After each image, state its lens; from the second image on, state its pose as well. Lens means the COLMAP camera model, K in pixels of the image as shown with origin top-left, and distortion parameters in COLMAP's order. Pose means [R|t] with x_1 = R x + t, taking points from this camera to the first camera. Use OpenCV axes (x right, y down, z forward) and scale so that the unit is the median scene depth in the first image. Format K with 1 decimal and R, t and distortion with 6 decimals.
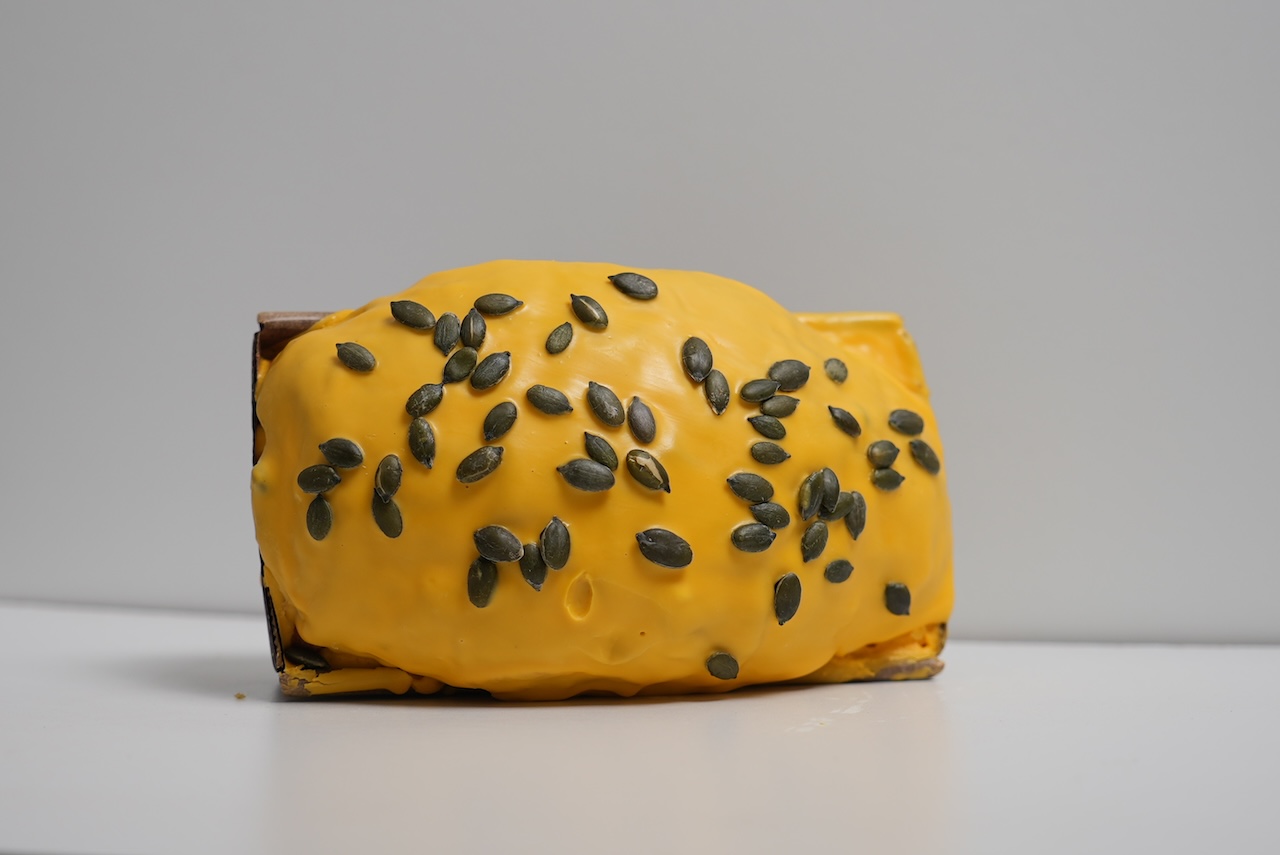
lens RADIAL K [[4028.3, 0, 640.0], [0, 4028.3, 427.5], [0, 0, 1]] dist [-0.095218, -0.024691]
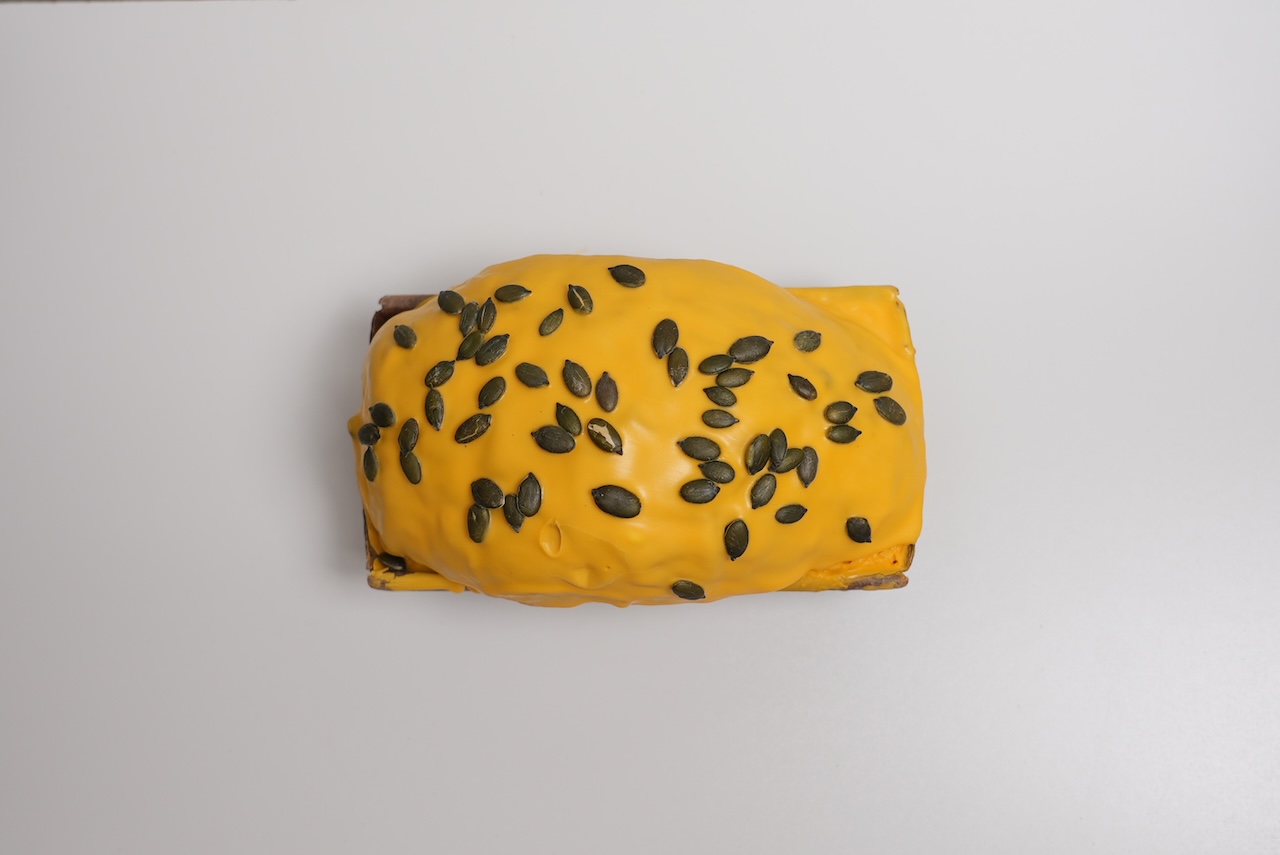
lens RADIAL K [[1451.9, 0, 640.0], [0, 1451.9, 427.5], [0, 0, 1]] dist [0.009695, 0.001923]
pose [[0.931518, 0.027314, -0.362669, 0.165091], [0.016329, 0.993029, 0.116732, -0.041192], [0.363329, -0.114660, 0.924578, 0.596291]]
